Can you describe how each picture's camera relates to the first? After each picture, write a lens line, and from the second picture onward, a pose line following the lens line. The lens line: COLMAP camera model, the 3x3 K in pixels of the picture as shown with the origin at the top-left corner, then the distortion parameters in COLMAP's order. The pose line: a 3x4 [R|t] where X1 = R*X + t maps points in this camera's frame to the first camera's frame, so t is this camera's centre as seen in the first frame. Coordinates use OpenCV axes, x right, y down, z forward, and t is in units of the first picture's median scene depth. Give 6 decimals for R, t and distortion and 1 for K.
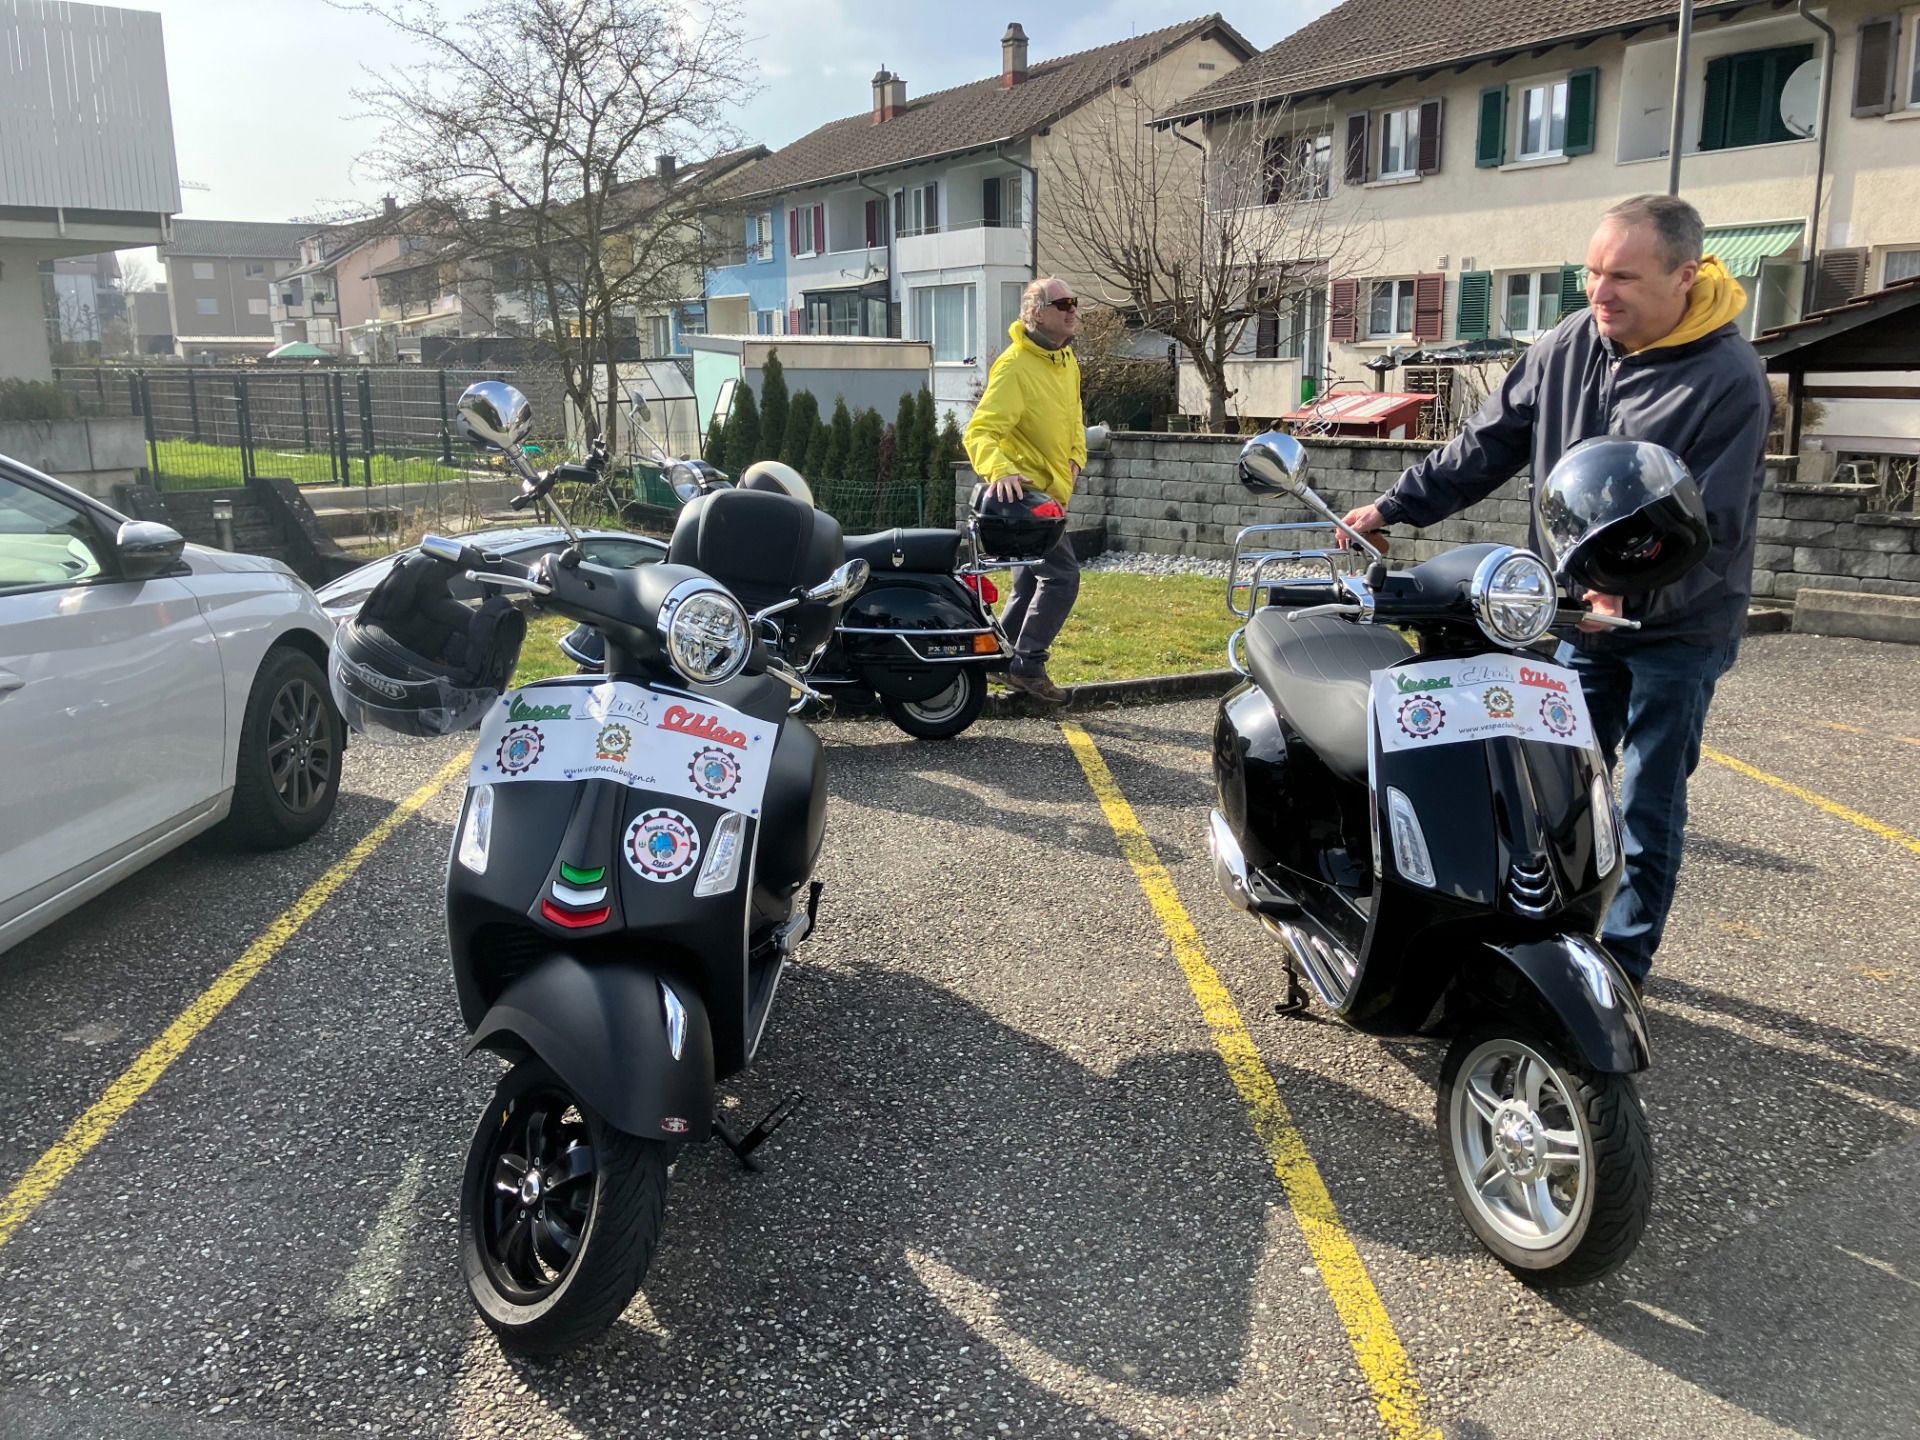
lens RADIAL K [[1532.5, 0, 960.0], [0, 1532.5, 720.0], [0, 0, 1]] dist [0.002565, -0.000382]
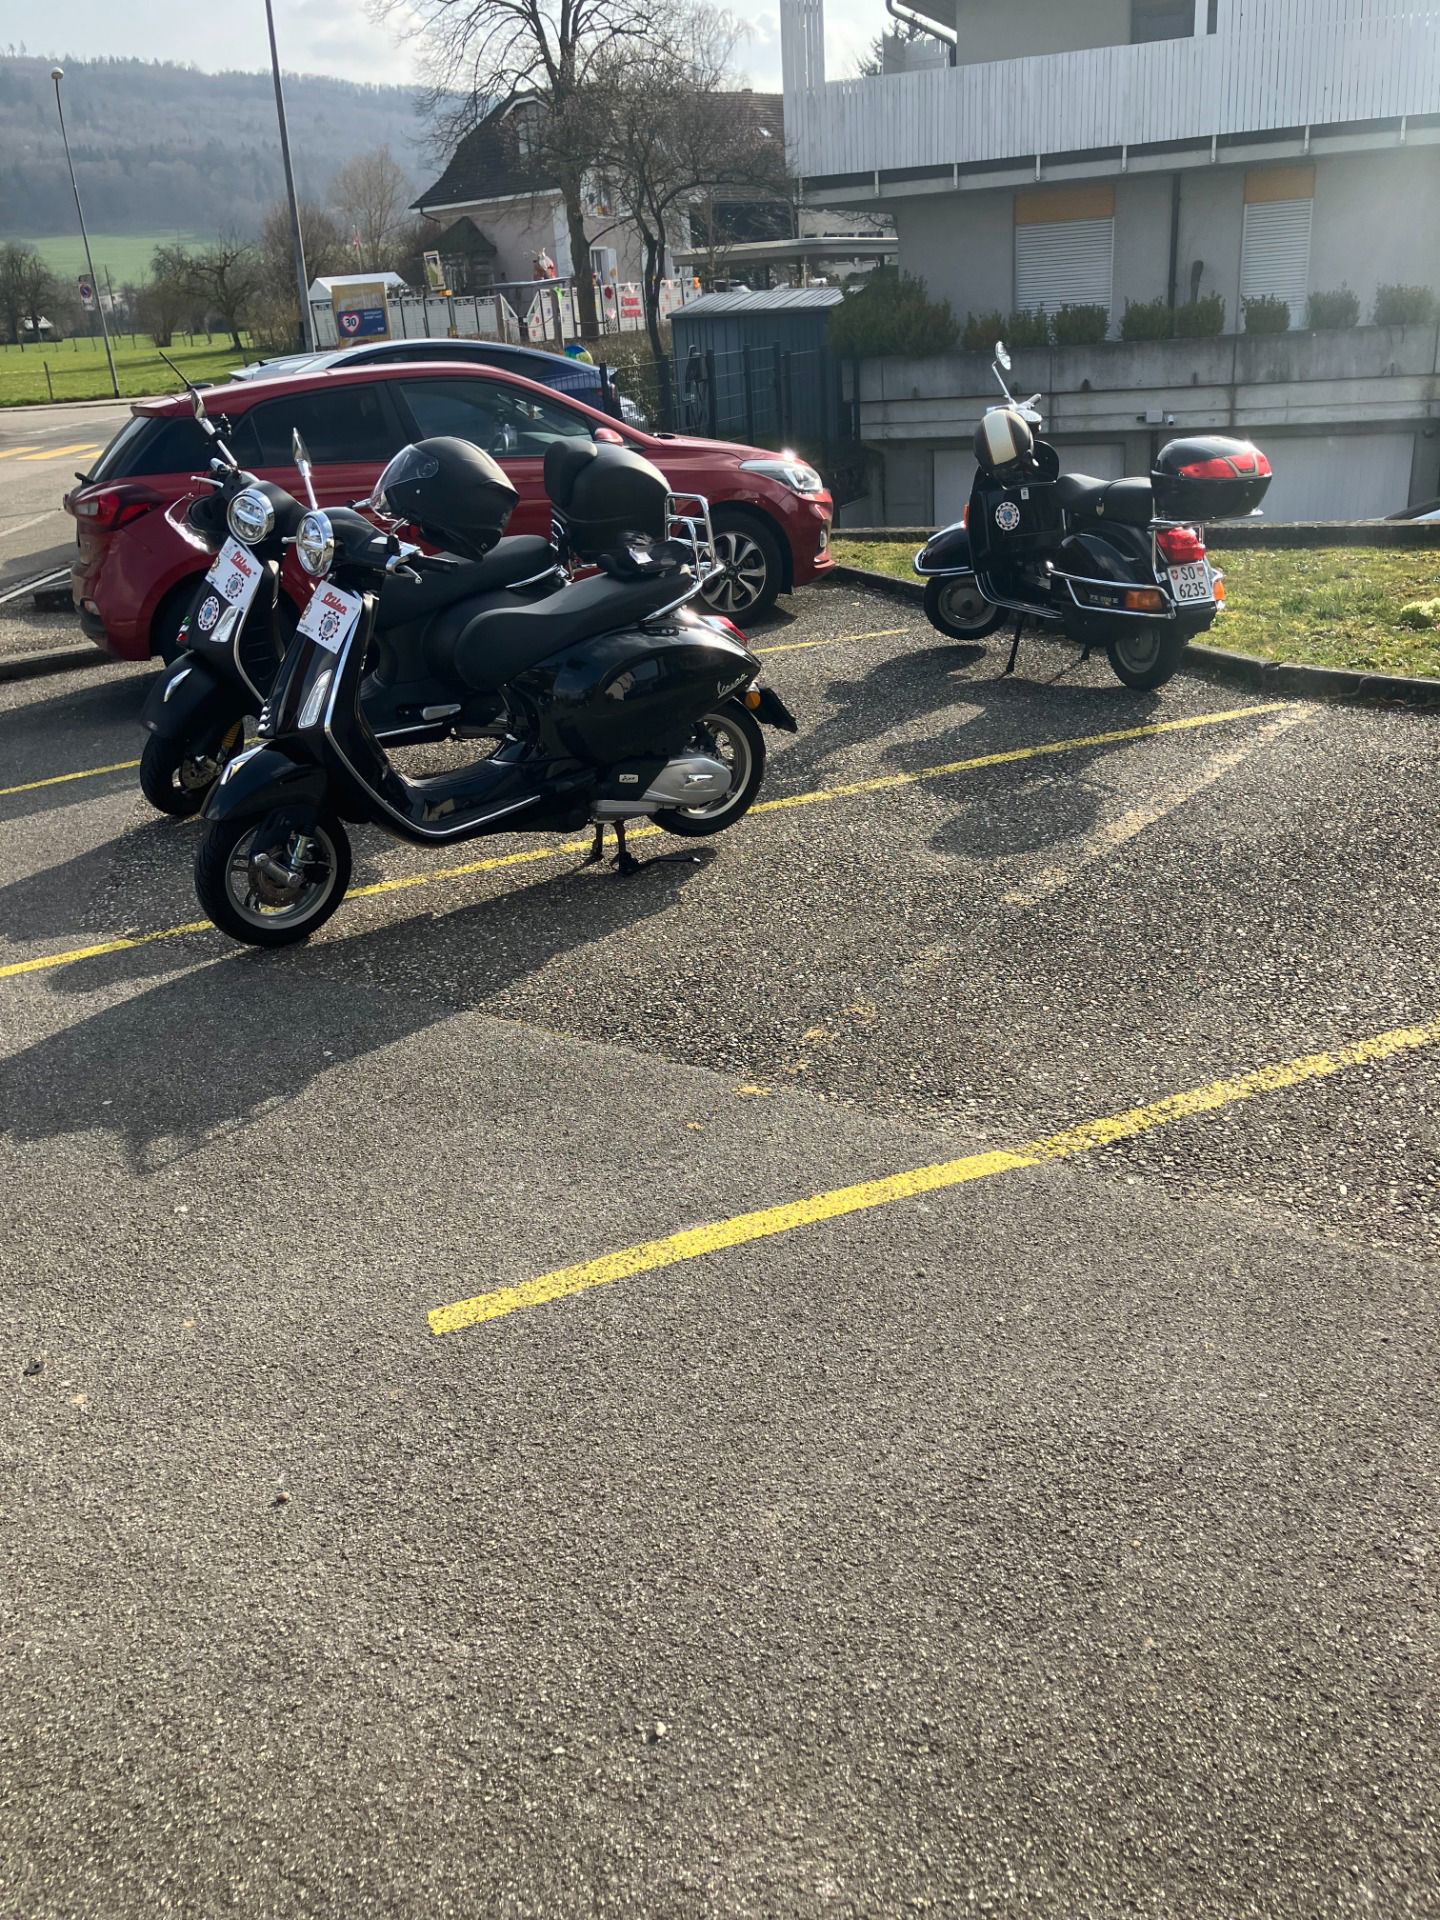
lens RADIAL K [[1532.5, 0, 720.0], [0, 1532.5, 960.0], [0, 0, 1]] dist [0.002565, -0.000382]
pose [[0.412065, 0.355467, -0.838955, 1.517274], [-0.157646, 0.934688, 0.318599, -0.191425], [0.897413, 0.000975, 0.441190, 0.502958]]
